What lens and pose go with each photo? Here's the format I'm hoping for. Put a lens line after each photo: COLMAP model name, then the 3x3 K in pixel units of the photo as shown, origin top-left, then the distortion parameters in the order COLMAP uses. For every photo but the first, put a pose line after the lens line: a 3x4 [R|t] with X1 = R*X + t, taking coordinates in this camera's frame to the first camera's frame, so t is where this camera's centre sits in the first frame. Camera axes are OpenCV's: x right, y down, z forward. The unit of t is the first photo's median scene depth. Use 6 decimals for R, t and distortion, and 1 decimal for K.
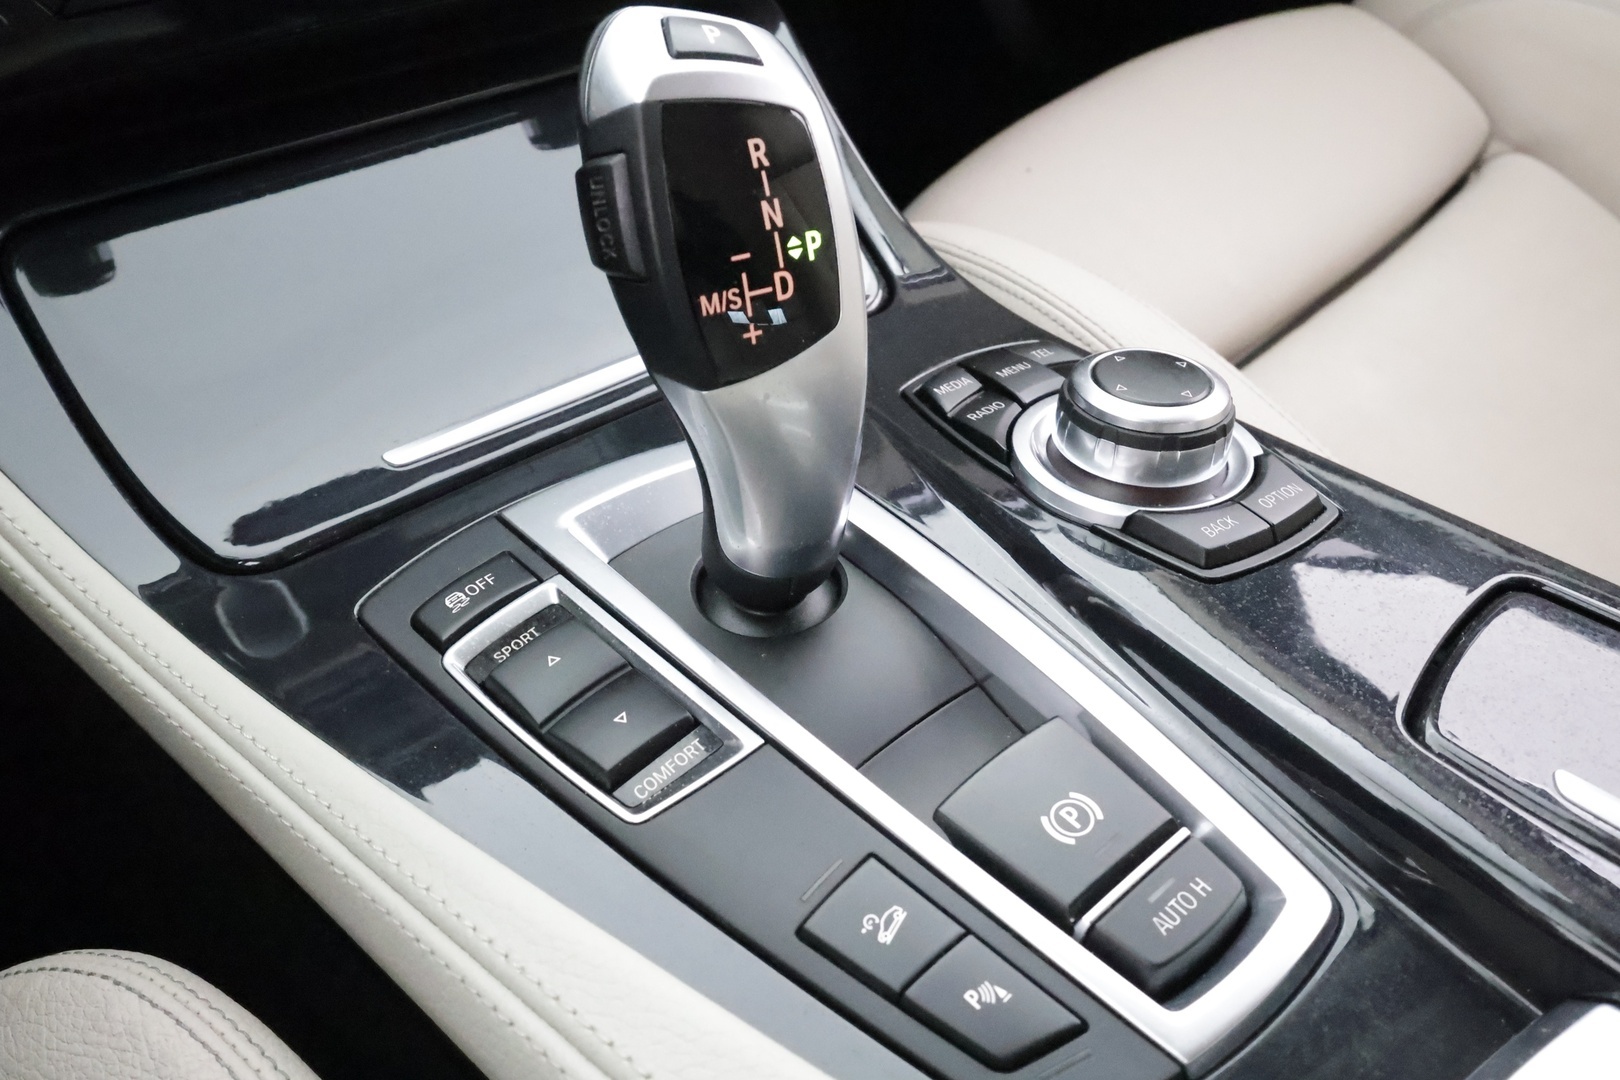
lens RADIAL K [[1246.9, 0, 807.7], [0, 1246.9, 542.7], [0, 0, 1]] dist [-0.005172, -0.003063]
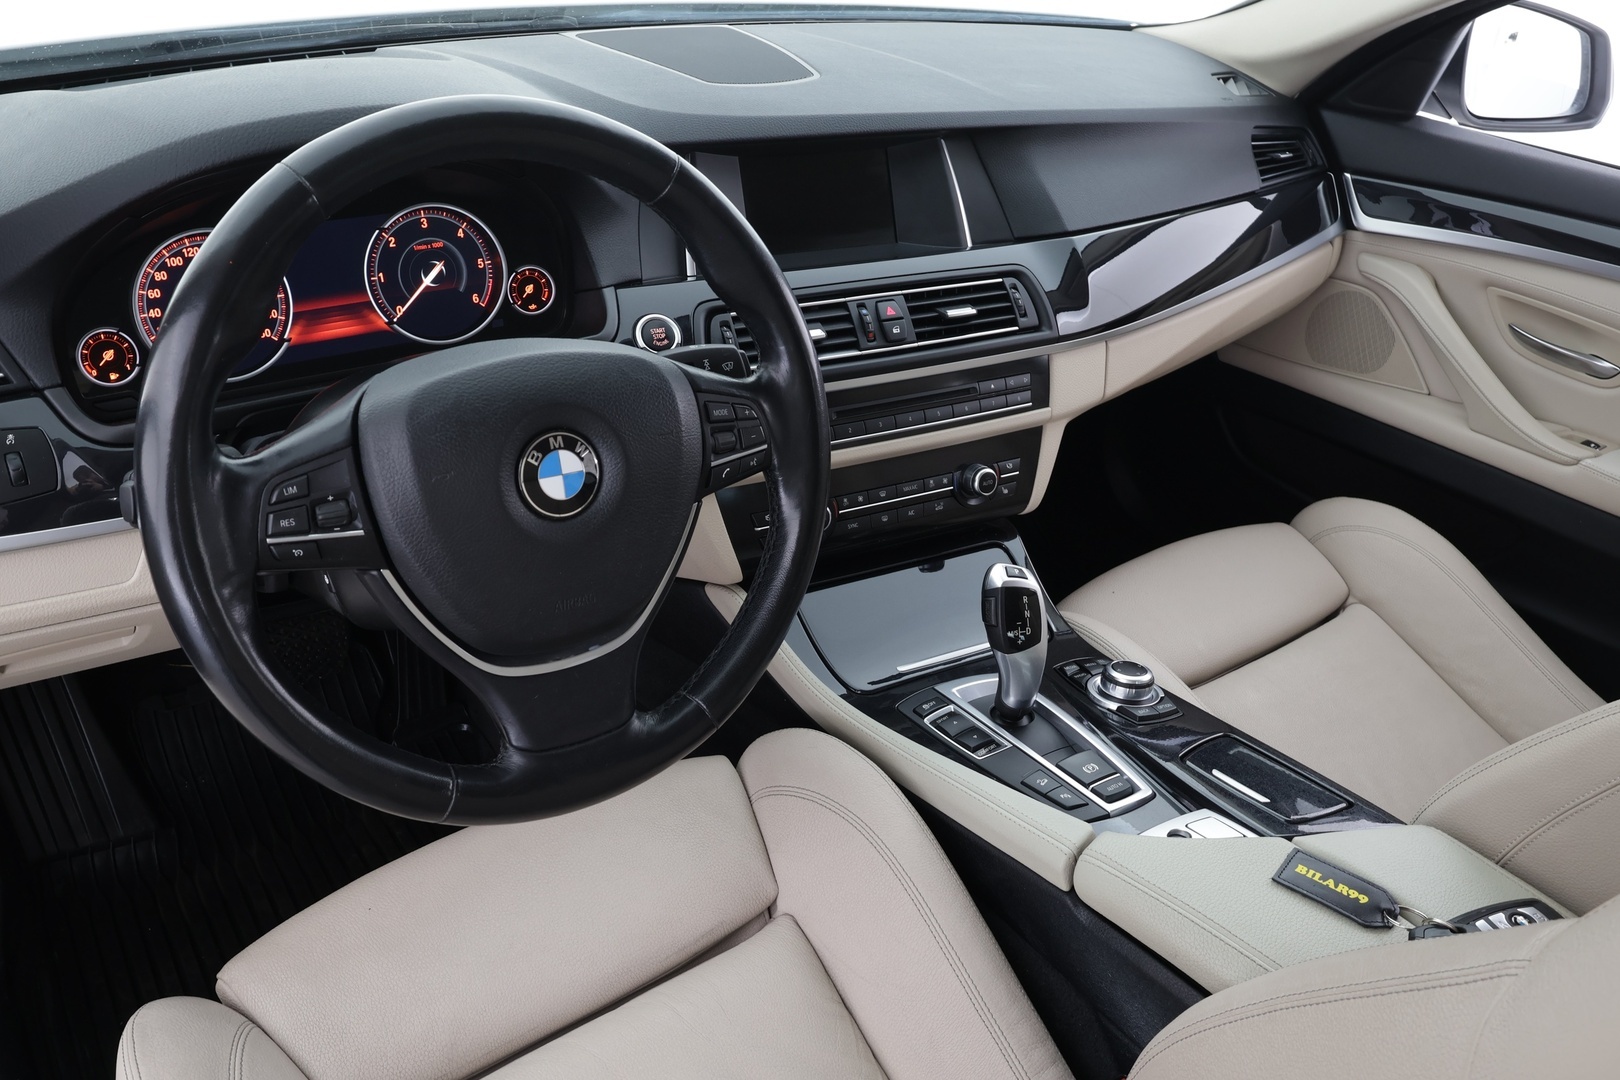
lens RADIAL K [[1246.9, 0, 807.7], [0, 1246.9, 542.7], [0, 0, 1]] dist [-0.005172, -0.003063]
pose [[0.988099, 0.095173, -0.120839, -0.230328], [-0.123834, 0.958198, -0.257919, 0.568386], [0.091241, 0.269813, 0.958580, -2.636309]]
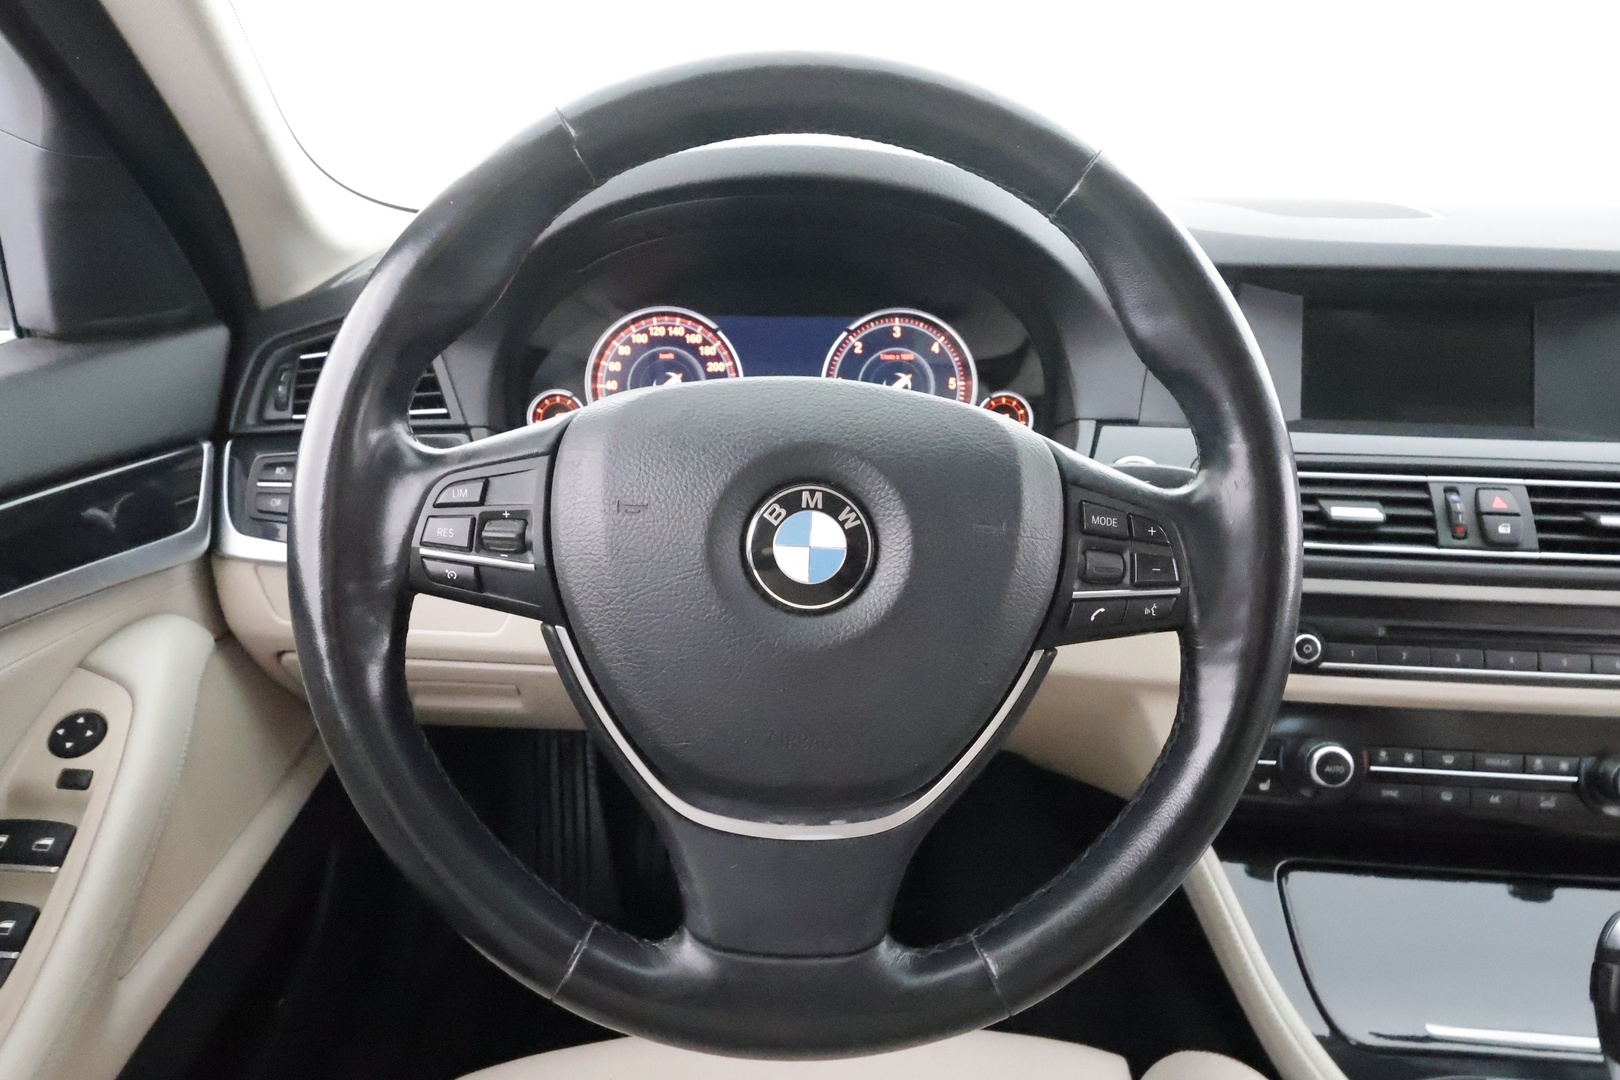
lens RADIAL K [[1066.8, 0, 810.0], [0, 1066.8, 540.0], [0, 0, 1]] dist [0.001795, 0.000531]
pose [[0.736492, 0.189835, -0.649263, -0.092475], [-0.466321, 0.837783, -0.284016, 0.283101], [0.490025, 0.511940, 0.705544, -1.446851]]
